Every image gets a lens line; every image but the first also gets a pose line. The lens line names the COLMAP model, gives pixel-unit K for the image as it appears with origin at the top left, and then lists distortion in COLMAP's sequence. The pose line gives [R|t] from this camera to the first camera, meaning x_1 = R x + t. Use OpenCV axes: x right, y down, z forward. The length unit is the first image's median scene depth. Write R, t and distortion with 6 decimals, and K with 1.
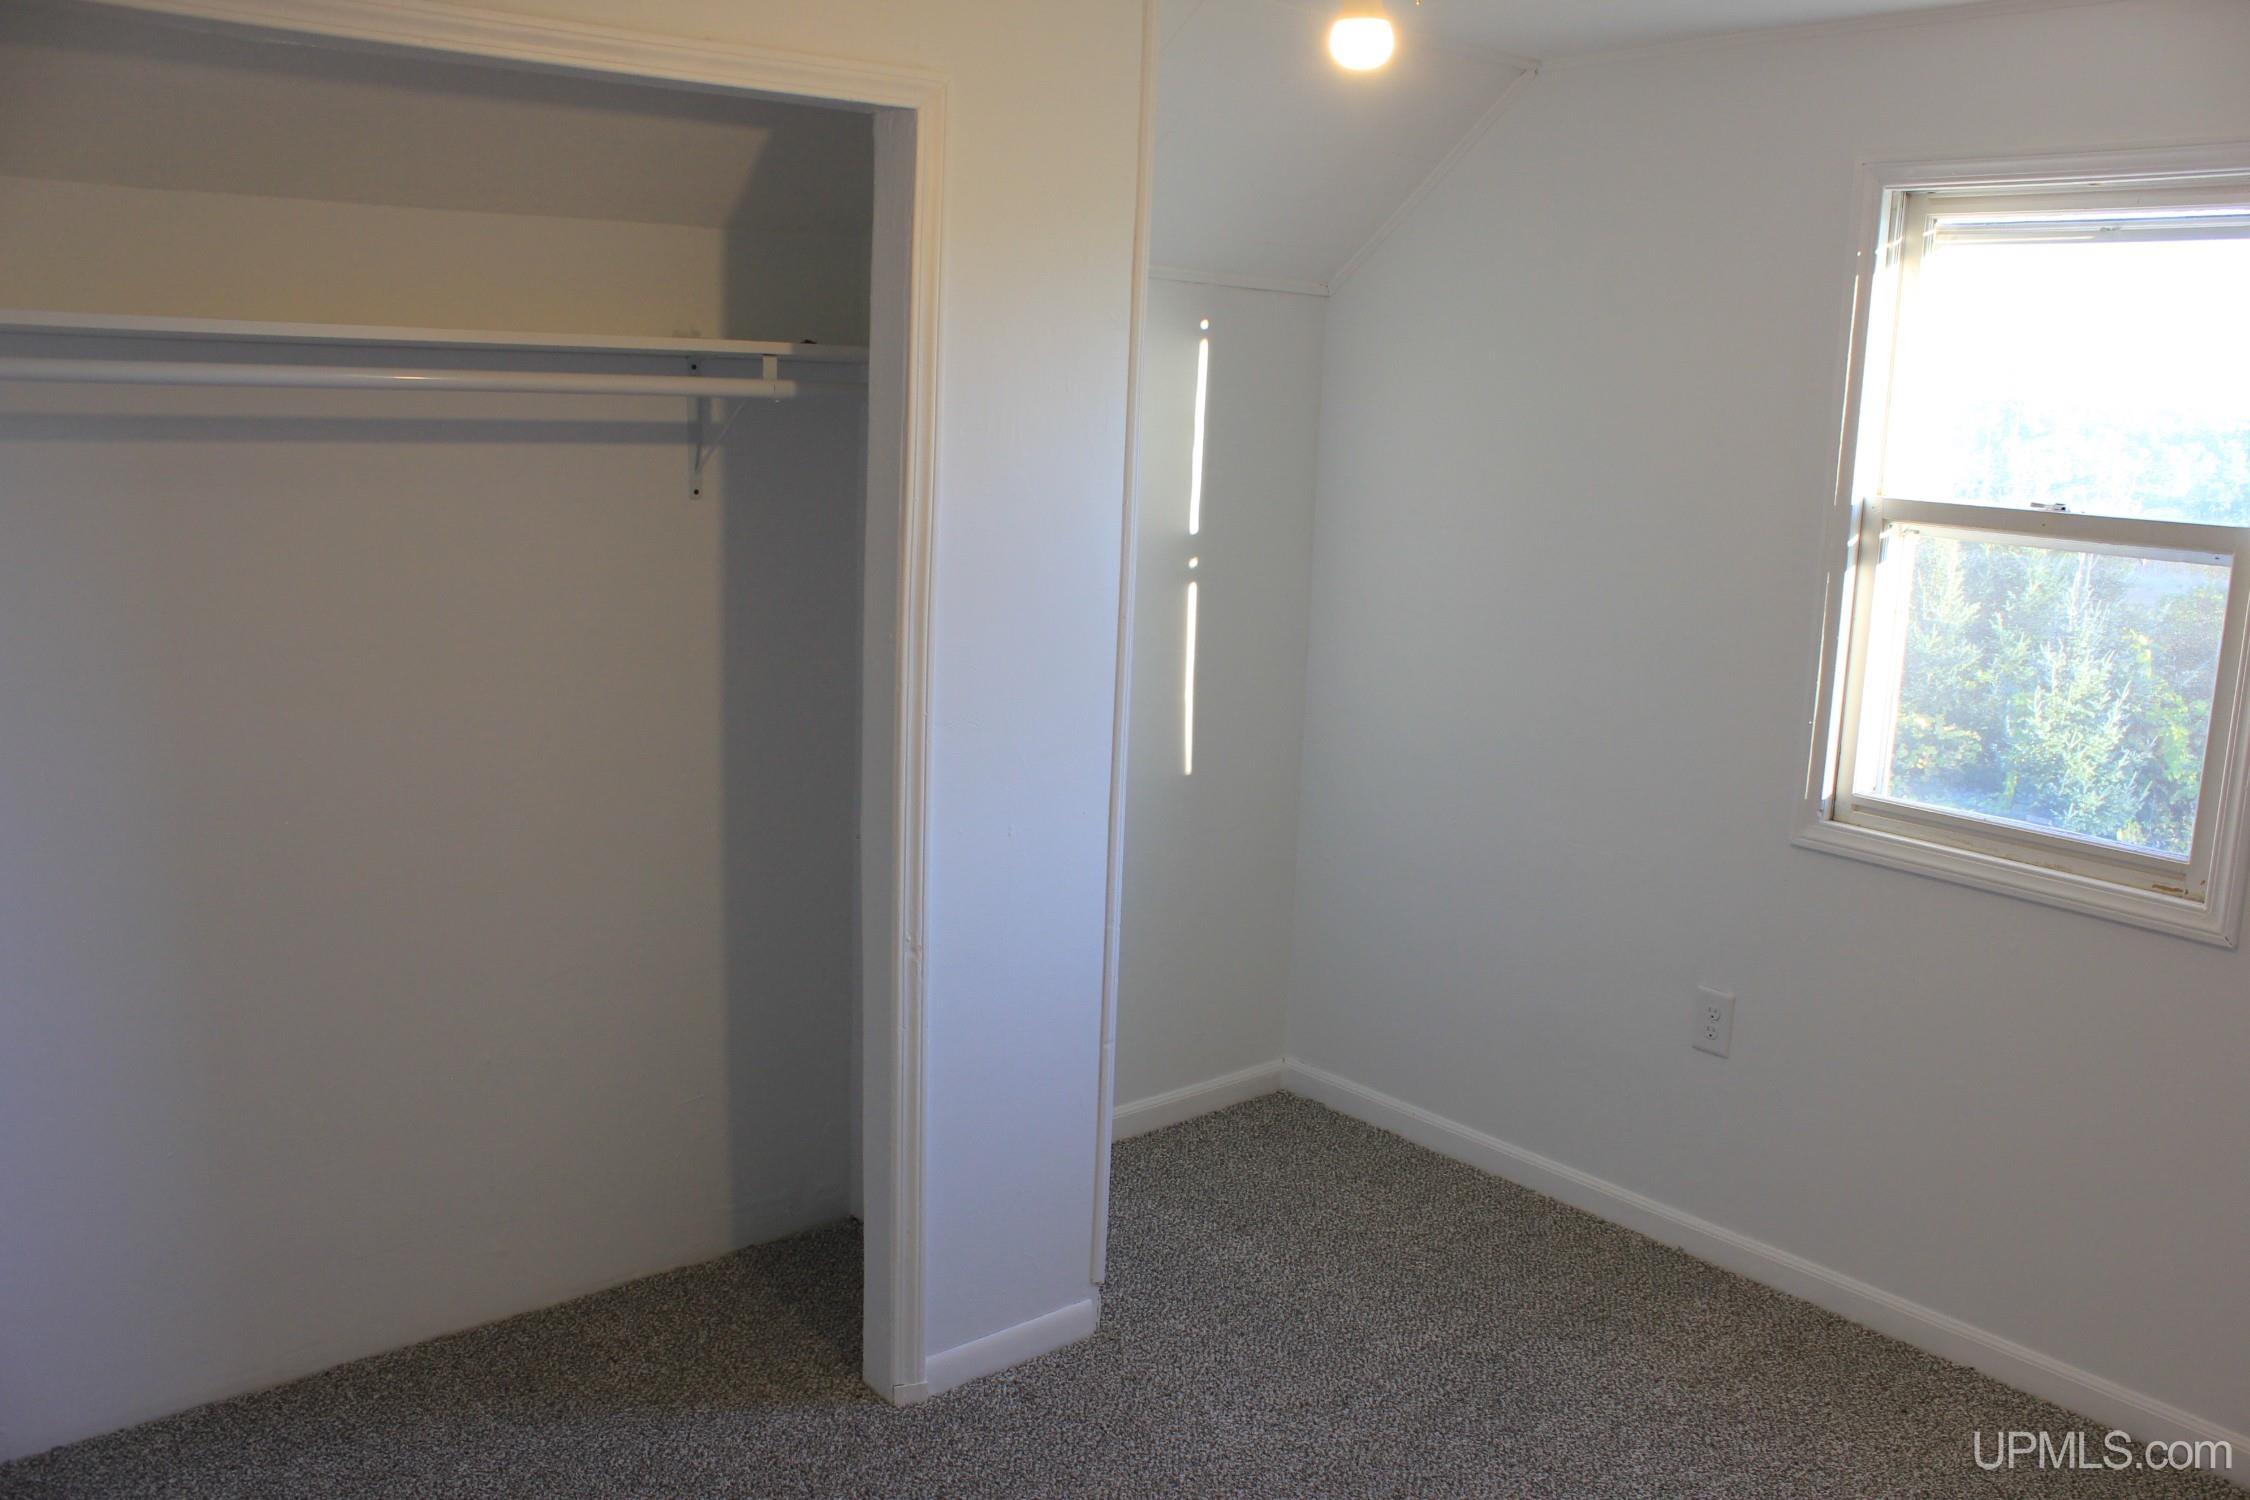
lens RADIAL K [[1888.7, 0, 1187.3], [0, 1888.7, 780.1], [0, 0, 1]] dist [-0.136540, 0.114770]
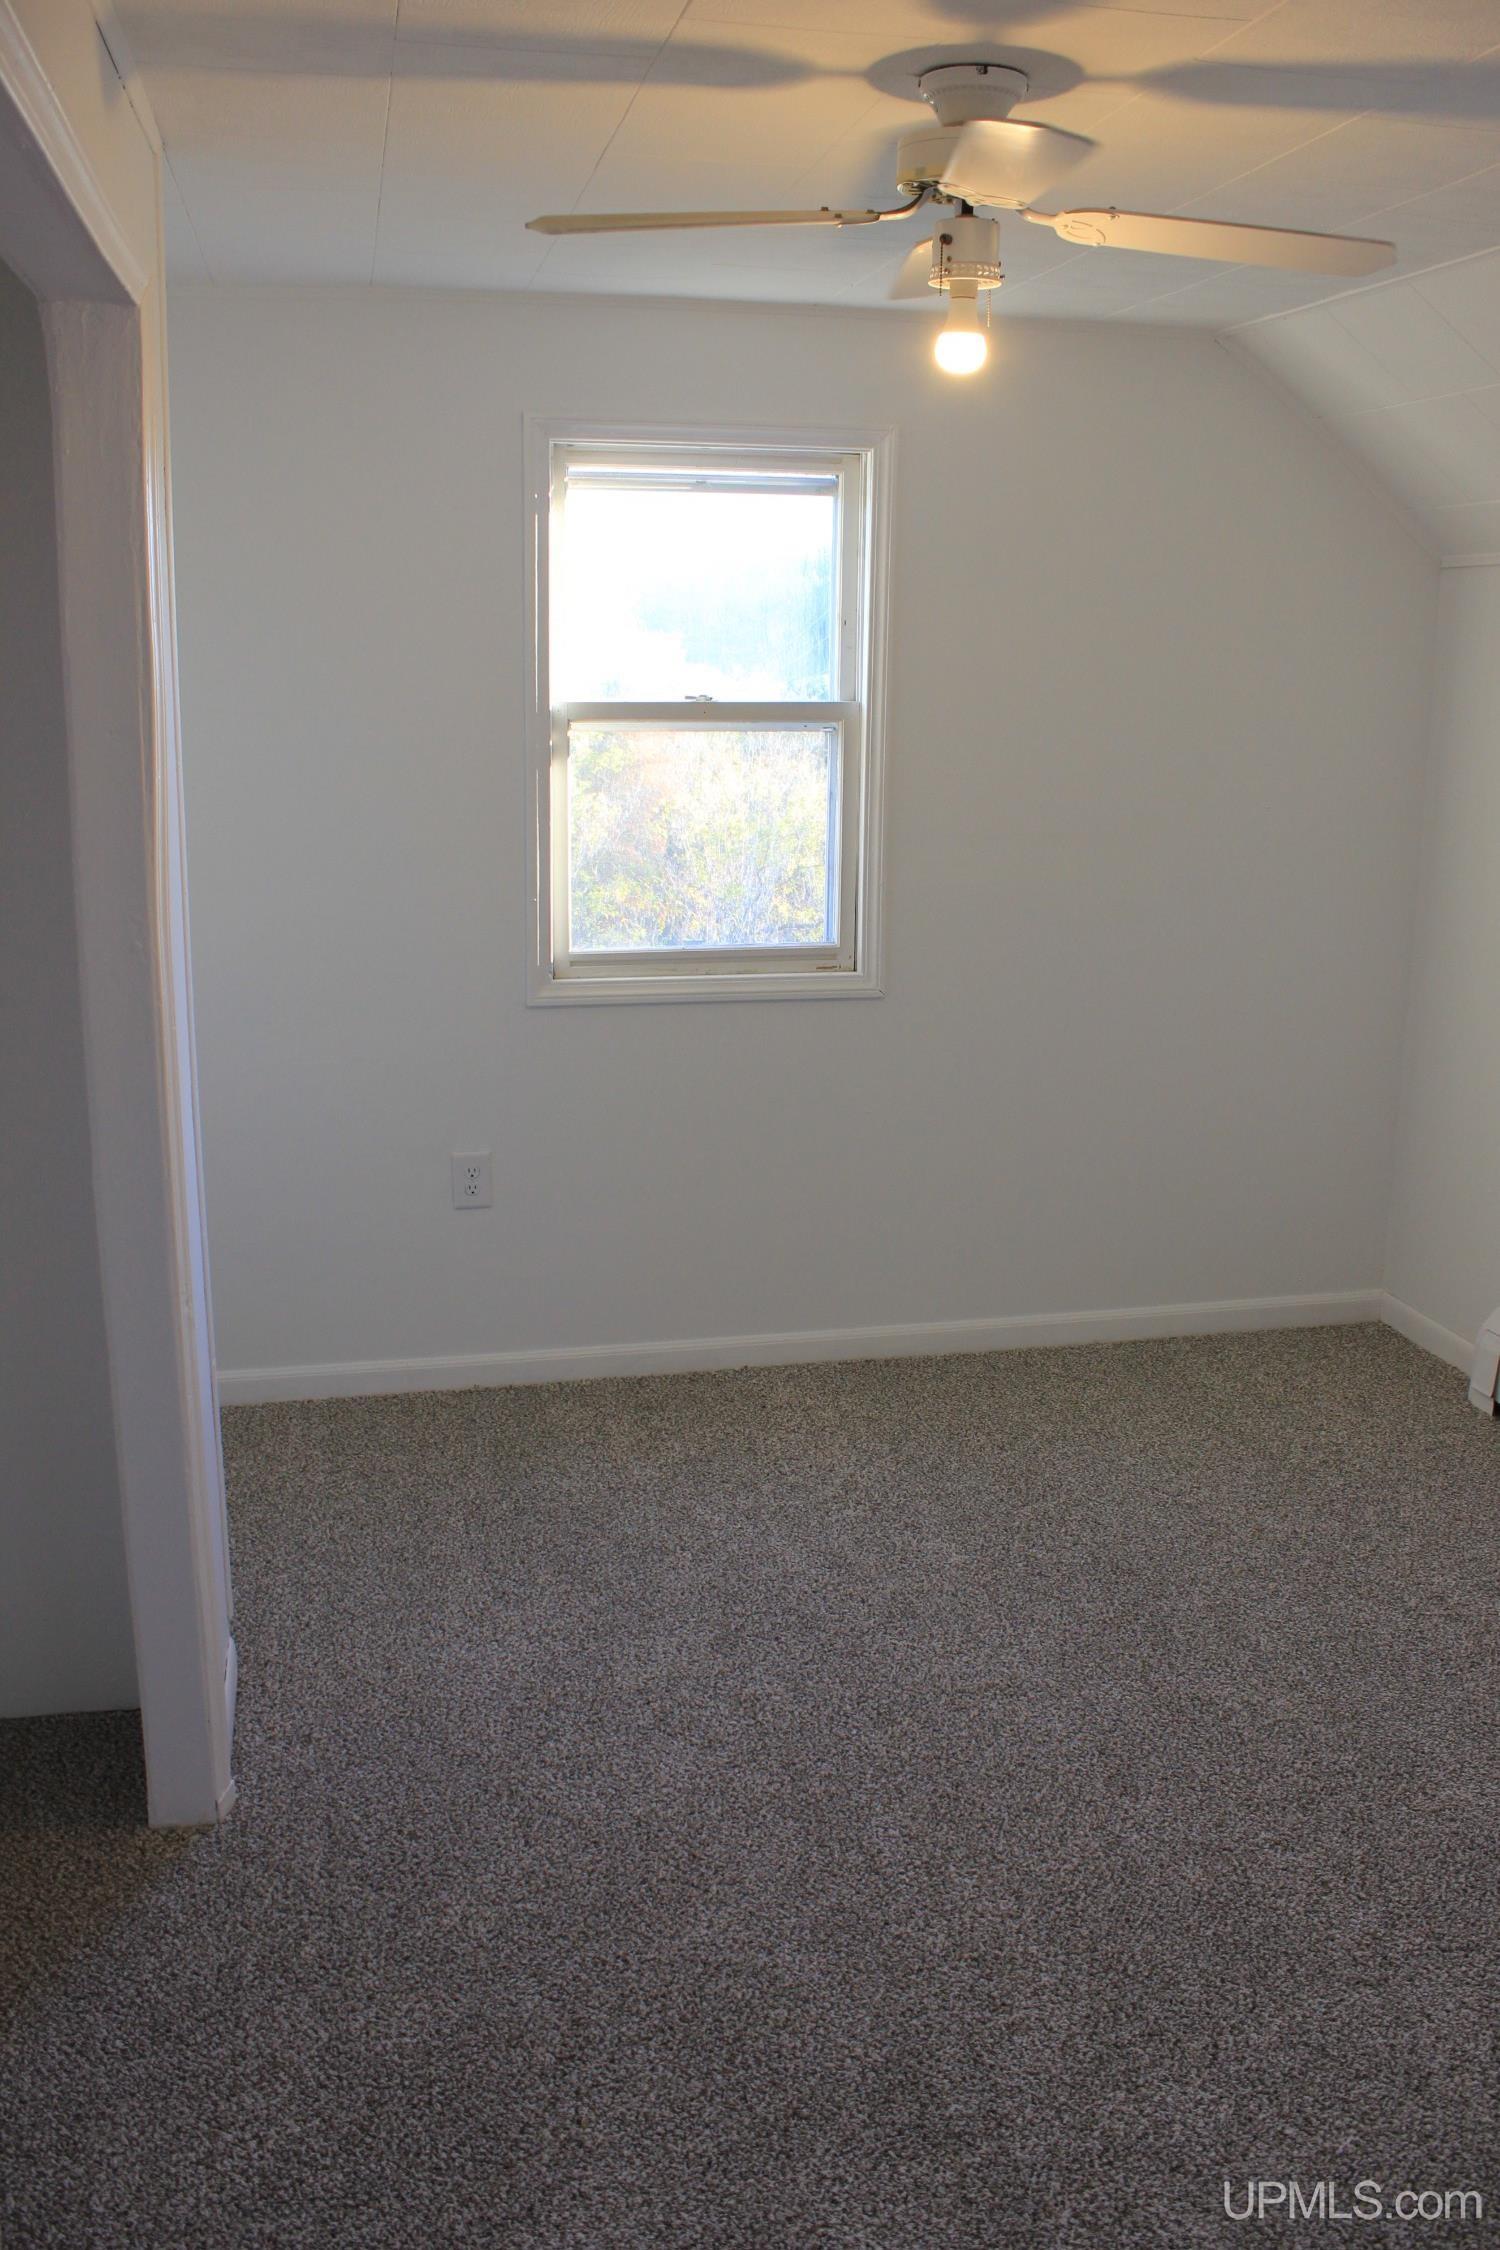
lens RADIAL K [[1888.7, 0, 750.7], [0, 1888.7, 1098.6], [0, 0, 1]] dist [-0.136540, 0.114770]
pose [[0.476520, -0.236969, 0.846625, -0.662302], [0.186923, 0.968280, 0.165812, -0.084461], [-0.859063, 0.079241, 0.505699, 0.311996]]
